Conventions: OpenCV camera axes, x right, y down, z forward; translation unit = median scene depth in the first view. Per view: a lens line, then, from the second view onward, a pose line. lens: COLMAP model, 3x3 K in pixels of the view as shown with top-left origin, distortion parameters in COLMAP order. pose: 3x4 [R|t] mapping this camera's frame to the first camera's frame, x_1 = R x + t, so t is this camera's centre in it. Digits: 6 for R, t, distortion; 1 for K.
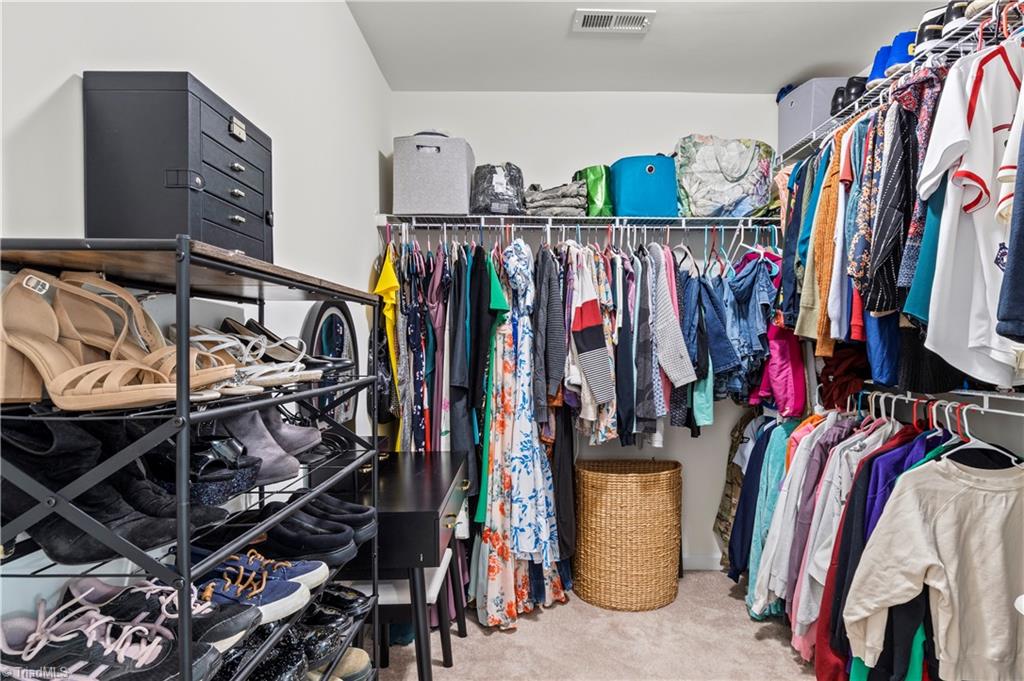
lens RADIAL K [[564.9, 0, 559.4], [0, 564.9, 356.7], [0, 0, 1]] dist [0.003219, -0.000486]
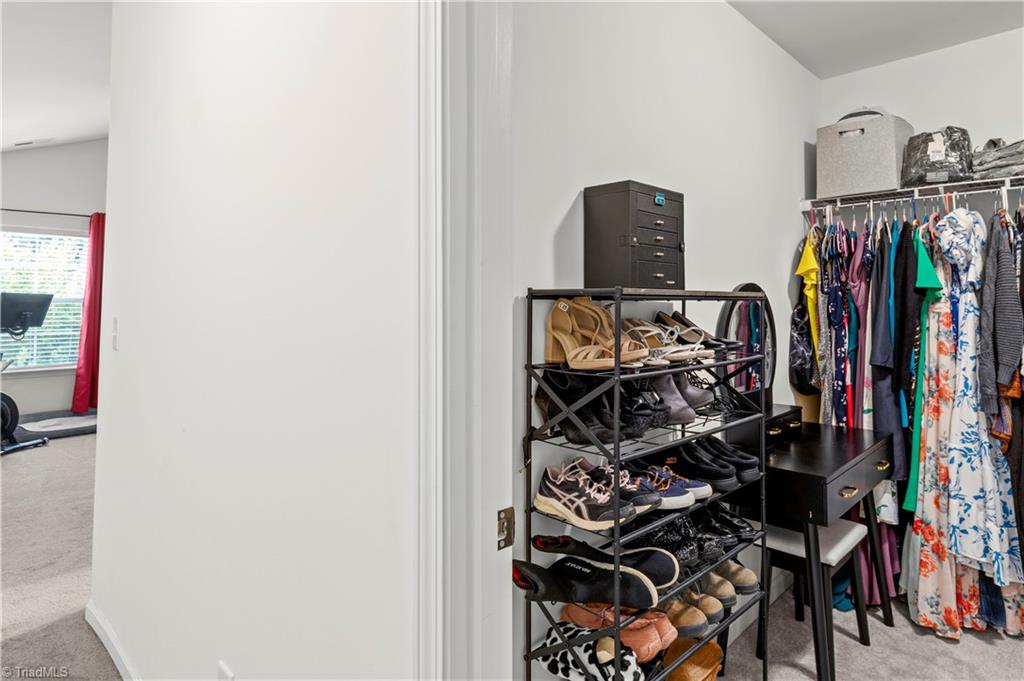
lens RADIAL K [[584.0, 0, 515.1], [0, 584.0, 346.3], [0, 0, 1]] dist [0.004562, 0.000982]
pose [[0.667979, 0.048777, -0.742579, 0.152998], [-0.014949, 0.998528, 0.052142, -0.024983], [0.744030, -0.023729, 0.667725, -0.155941]]
